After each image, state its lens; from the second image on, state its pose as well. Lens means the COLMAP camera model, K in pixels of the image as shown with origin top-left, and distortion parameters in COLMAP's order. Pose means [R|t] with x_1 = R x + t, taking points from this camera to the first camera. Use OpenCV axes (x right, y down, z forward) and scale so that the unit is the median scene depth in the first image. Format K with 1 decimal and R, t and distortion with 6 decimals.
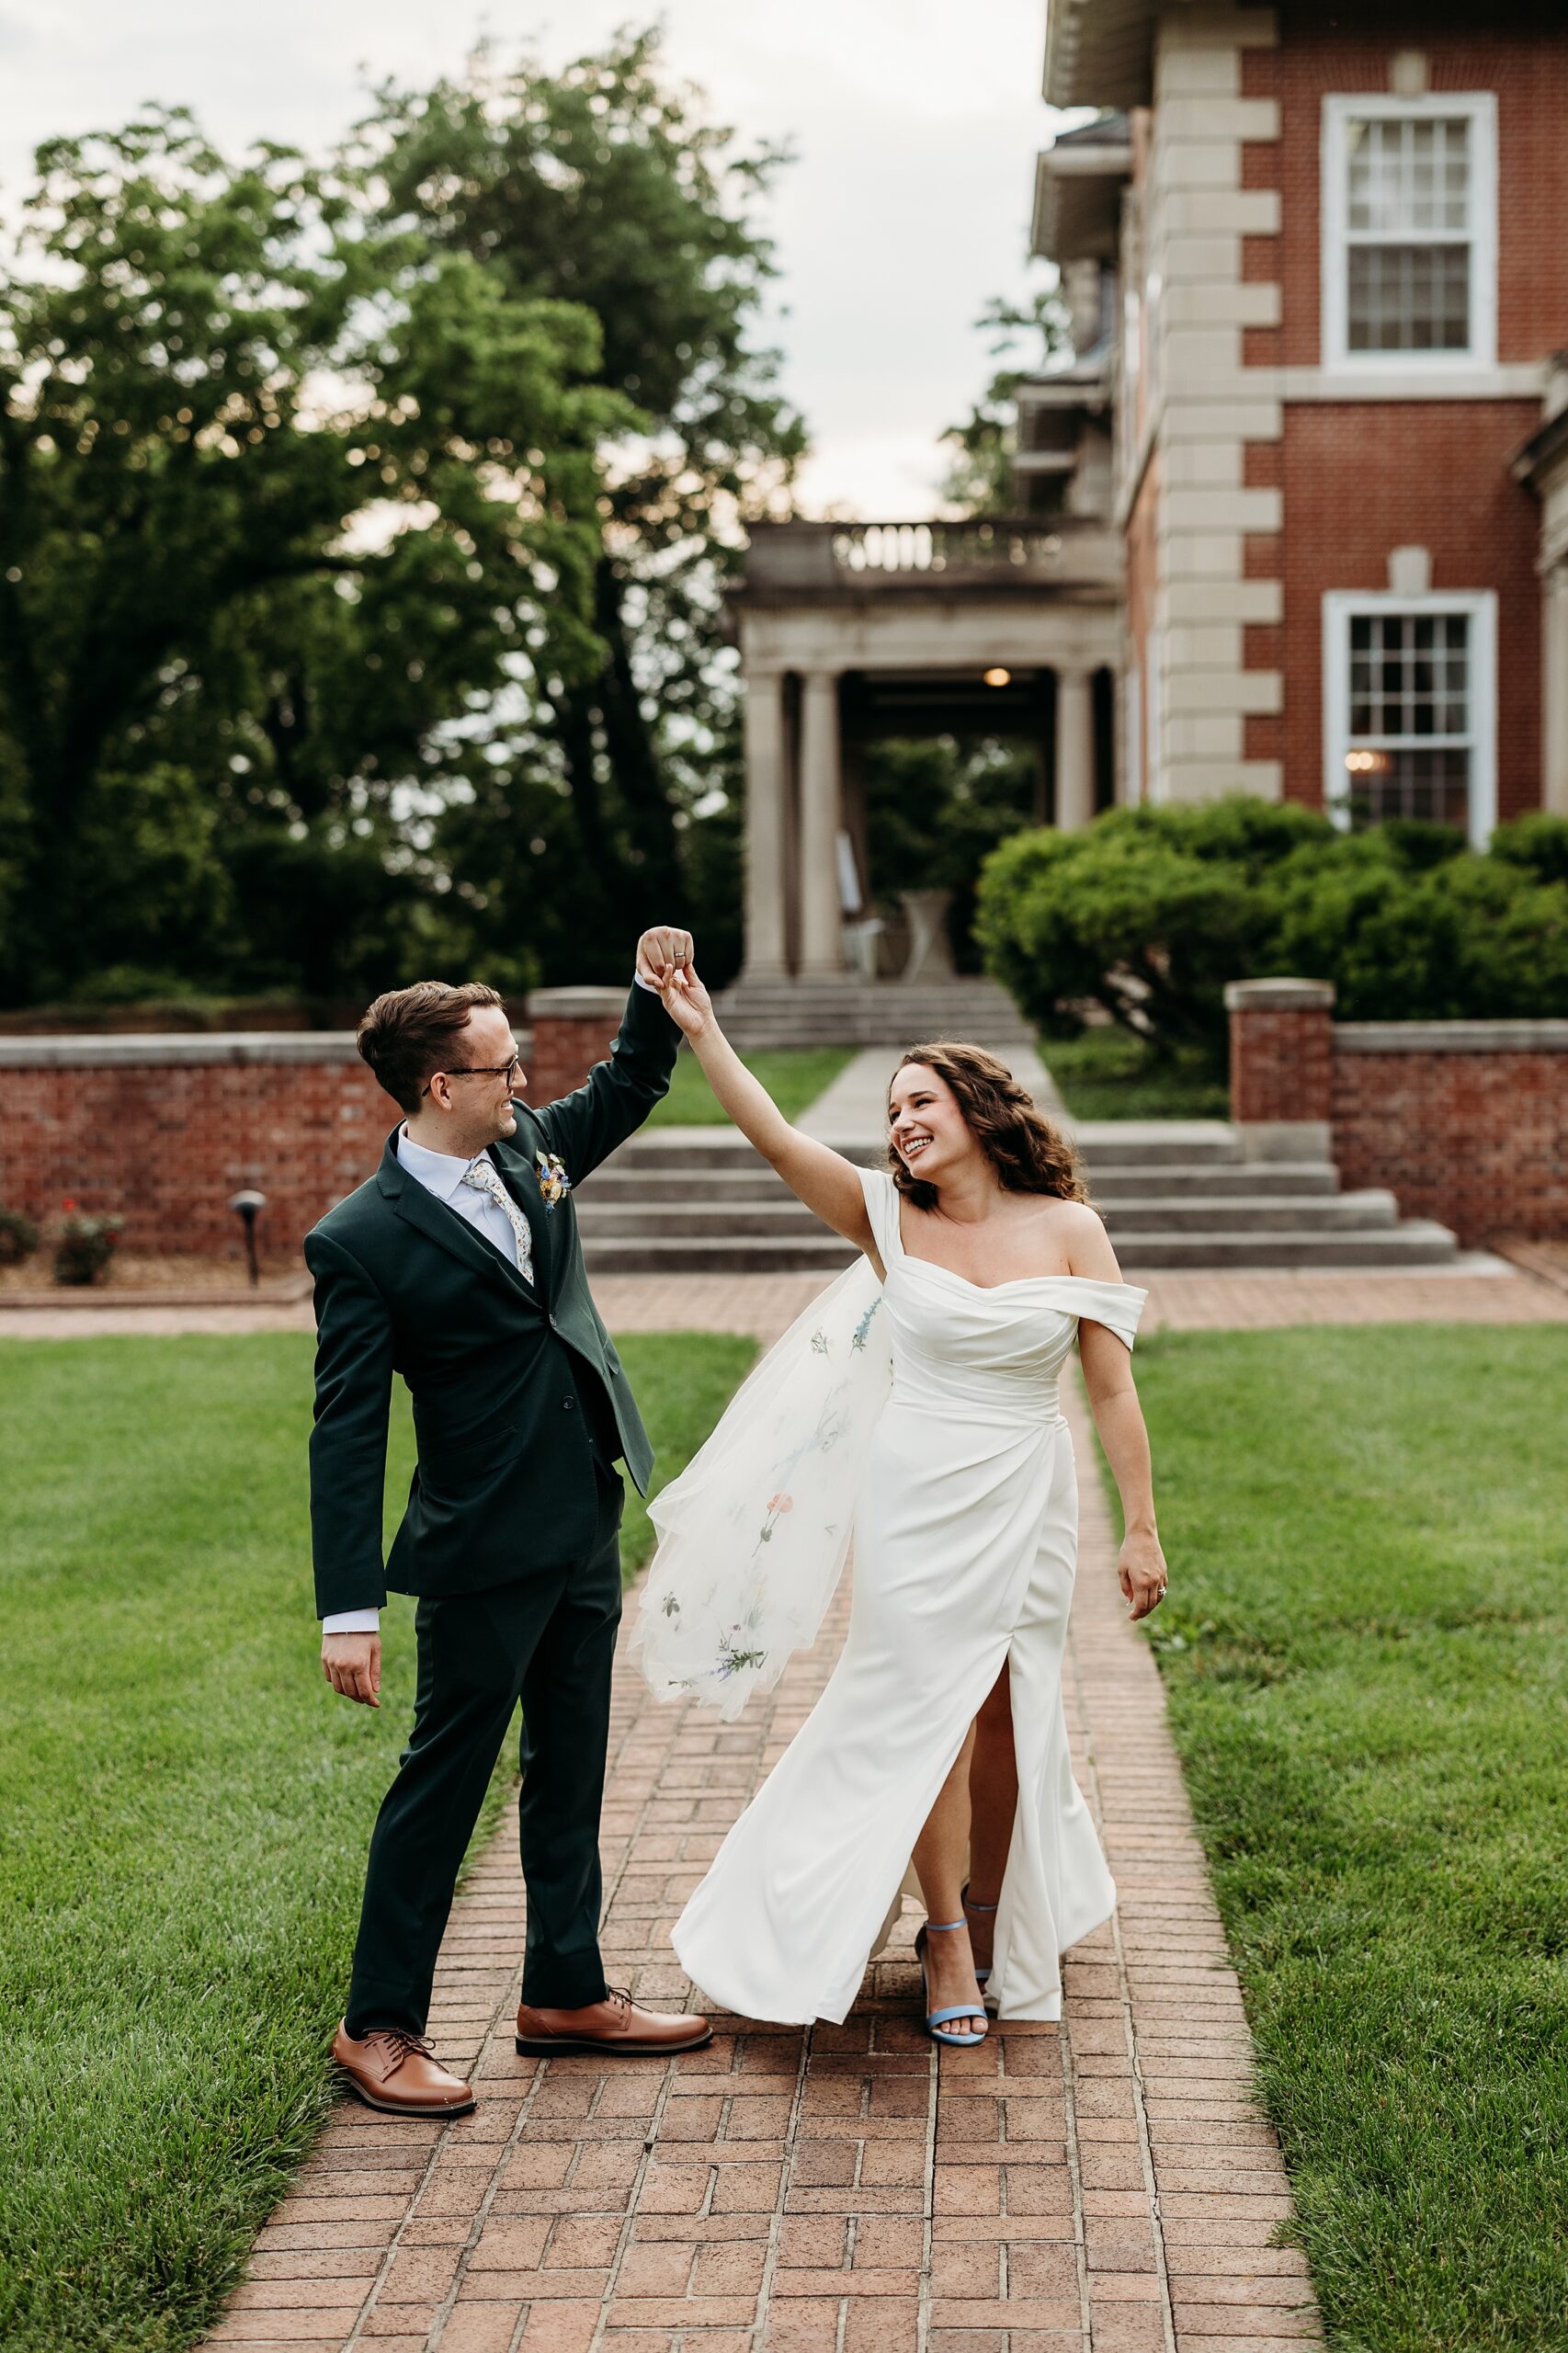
lens RADIAL K [[3589.2, 0, 784.0], [0, 3589.2, 1176.5], [0, 0, 1]] dist [-0.193443, 0.980470]
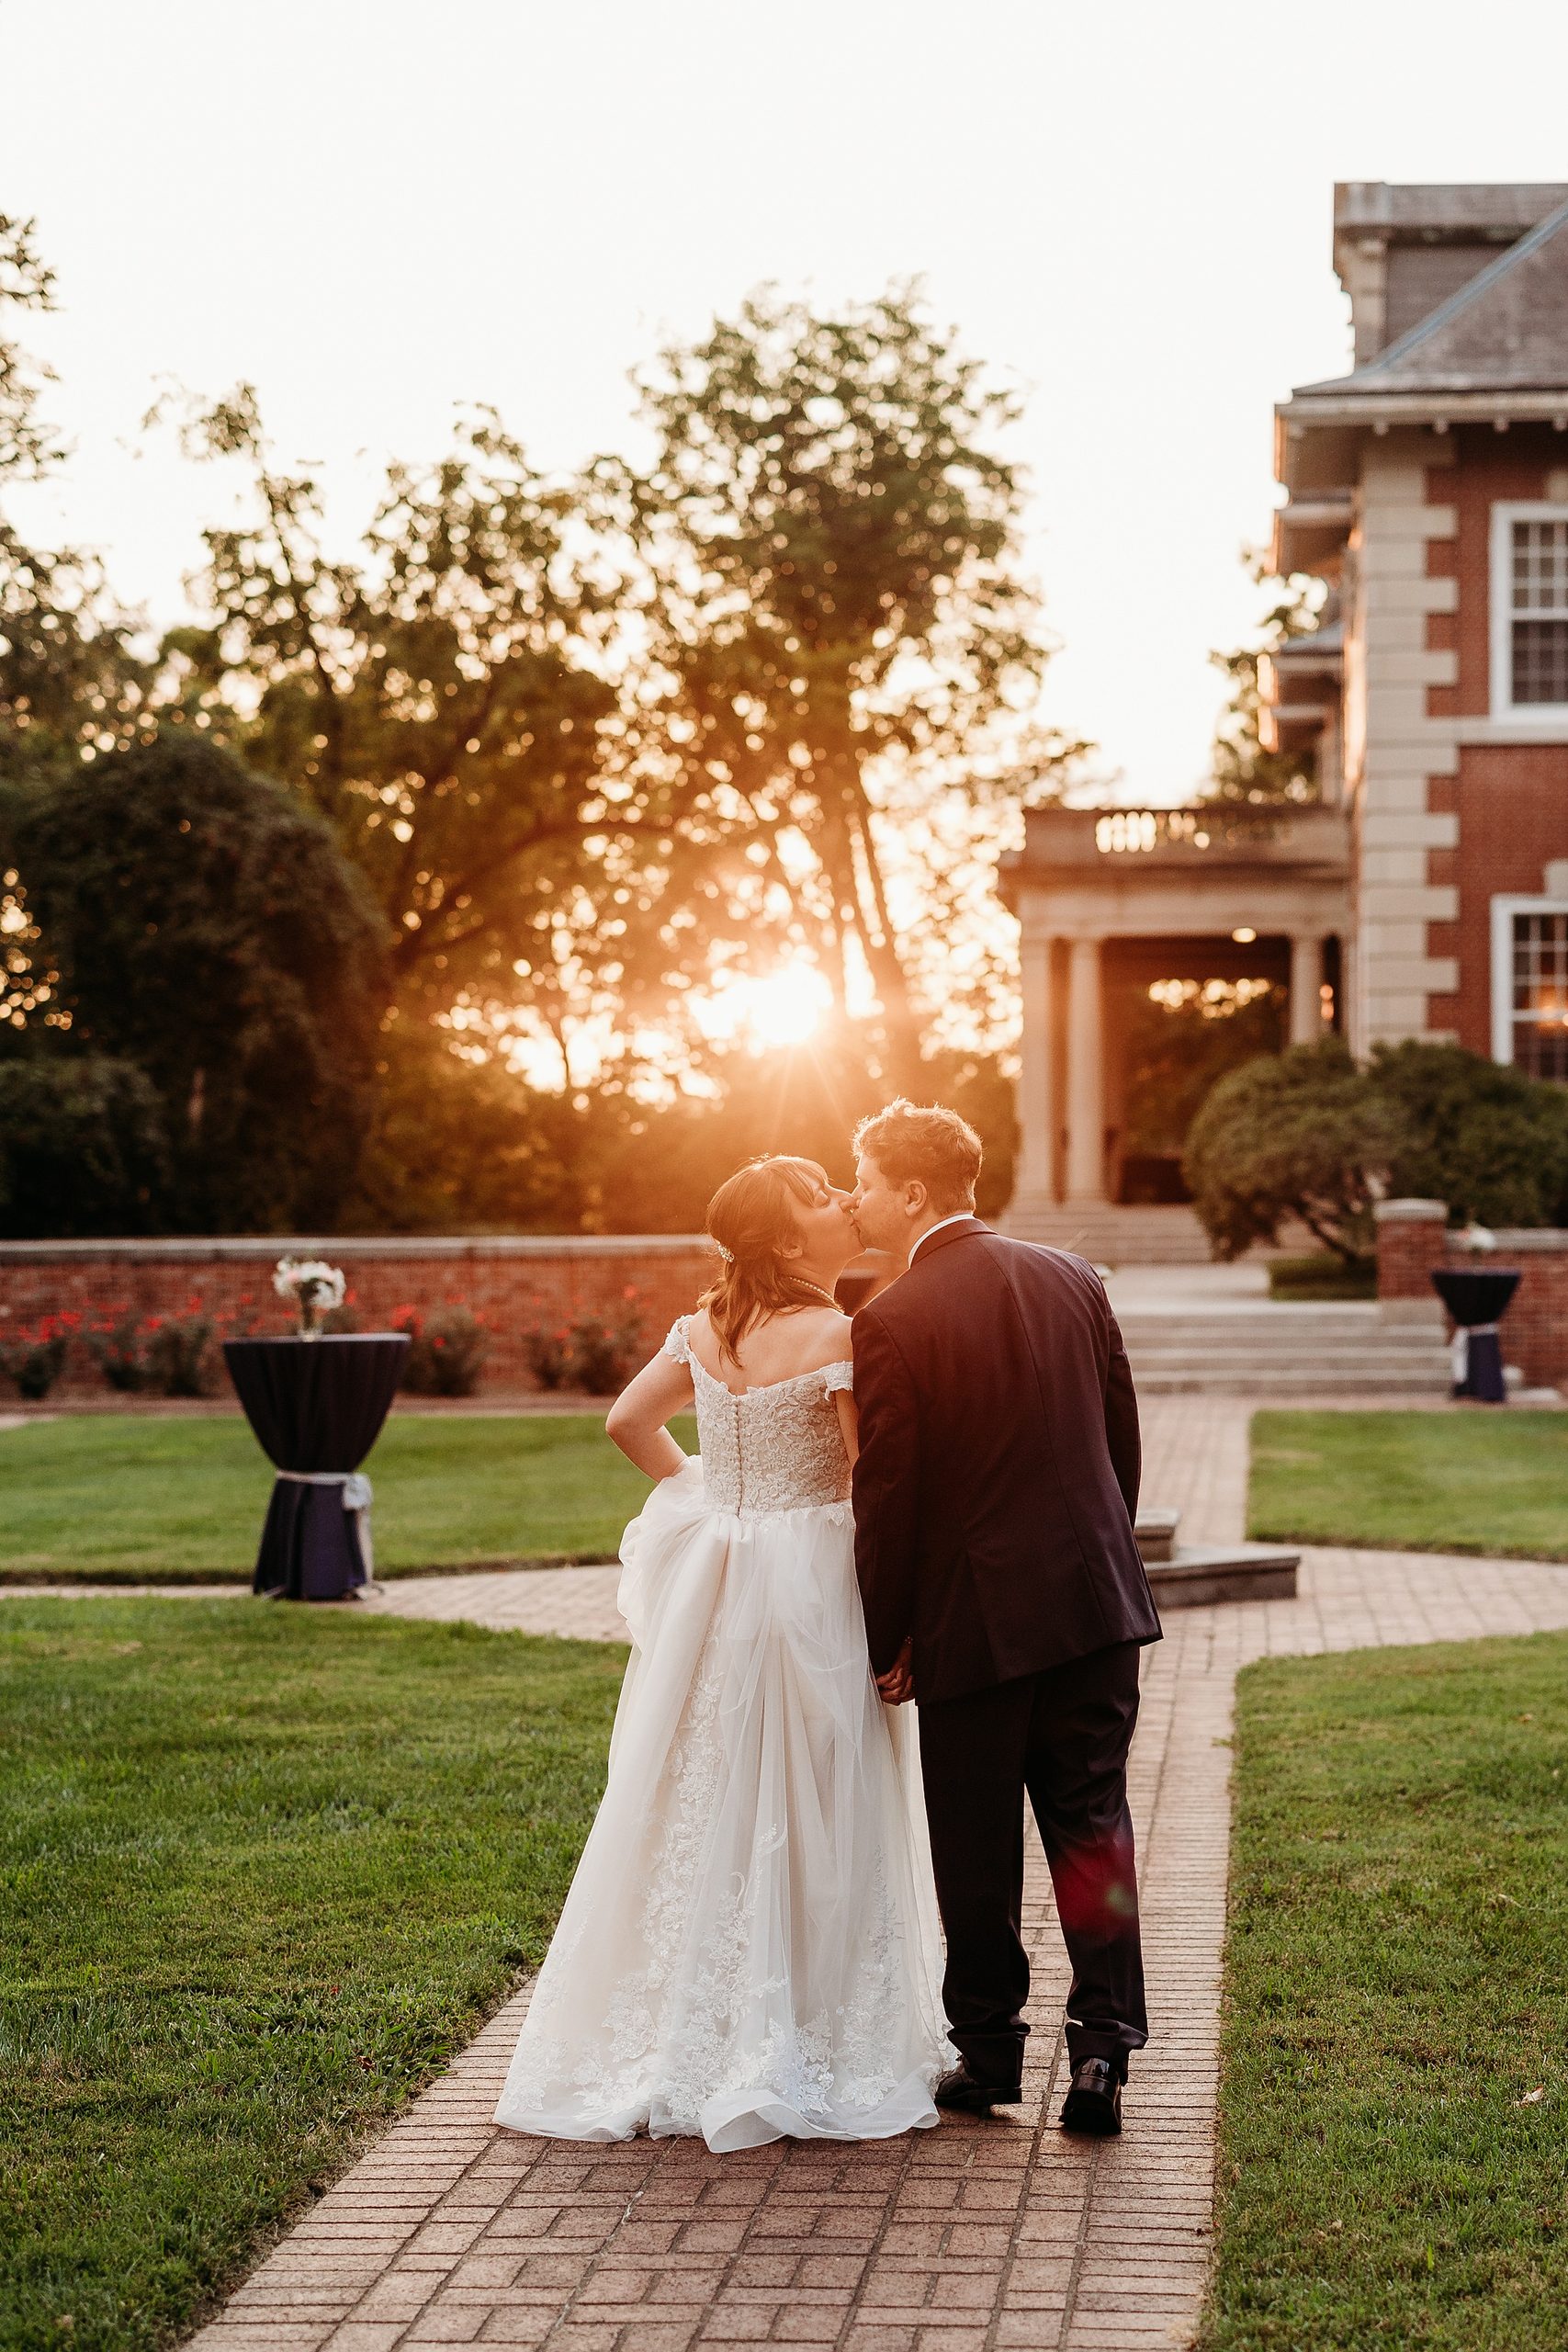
lens RADIAL K [[4456.1, 0, 784.0], [0, 4456.1, 1176.0], [0, 0, 1]] dist [0.048775, 0.209309]
pose [[0.998590, 0.003972, -0.052940, -0.014002], [-0.007310, 0.997986, -0.063015, 0.035477], [0.052583, 0.063313, 0.996607, -0.574182]]
